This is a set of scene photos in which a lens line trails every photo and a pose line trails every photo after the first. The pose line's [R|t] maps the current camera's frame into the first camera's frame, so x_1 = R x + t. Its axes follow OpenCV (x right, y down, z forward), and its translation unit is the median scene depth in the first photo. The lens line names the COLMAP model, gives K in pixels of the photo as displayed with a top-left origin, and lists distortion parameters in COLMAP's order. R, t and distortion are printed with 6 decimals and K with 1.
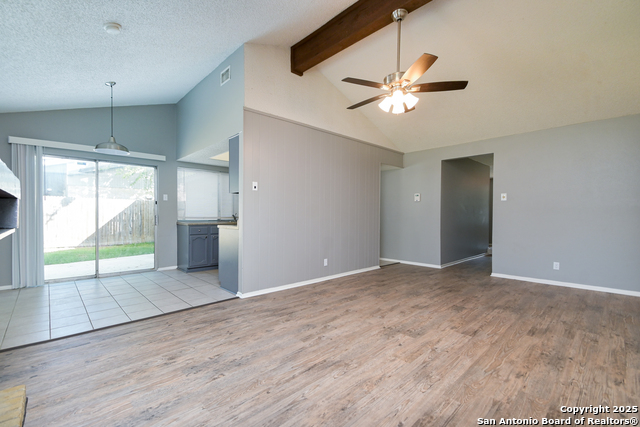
lens RADIAL K [[283.8, 0, 315.7], [0, 283.8, 215.8], [0, 0, 1]] dist [0.013988, -0.002544]
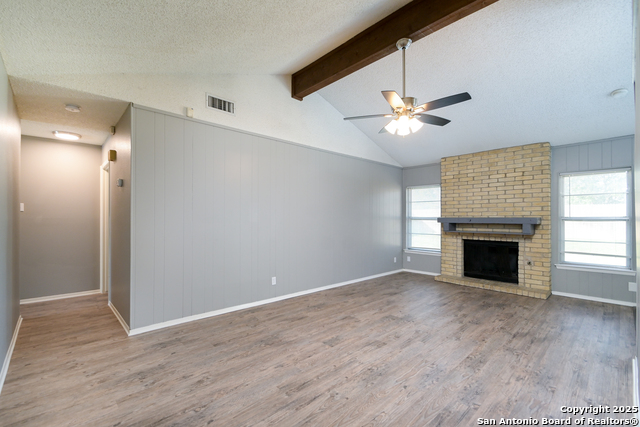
lens RADIAL K [[283.8, 0, 319.0], [0, 283.8, 217.5], [0, 0, 1]] dist [0.013988, -0.002544]
pose [[-0.999952, -0.009748, -0.000295, 0.604560], [-0.009750, 0.999938, 0.005446, -0.059259], [0.000242, 0.005449, -0.999985, 2.061189]]
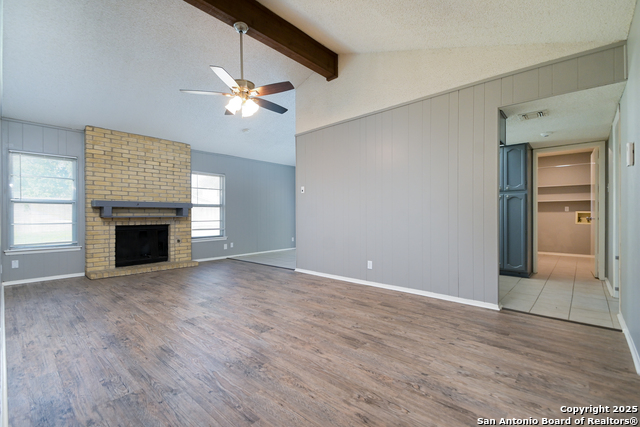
lens RADIAL K [[283.8, 0, 308.0], [0, 283.8, 216.3], [0, 0, 1]] dist [0.013988, -0.002544]
pose [[0.061744, -0.003043, -0.998087, 1.408146], [-0.005401, 0.999980, -0.003383, 0.030430], [0.998077, 0.005599, 0.061727, 1.199001]]
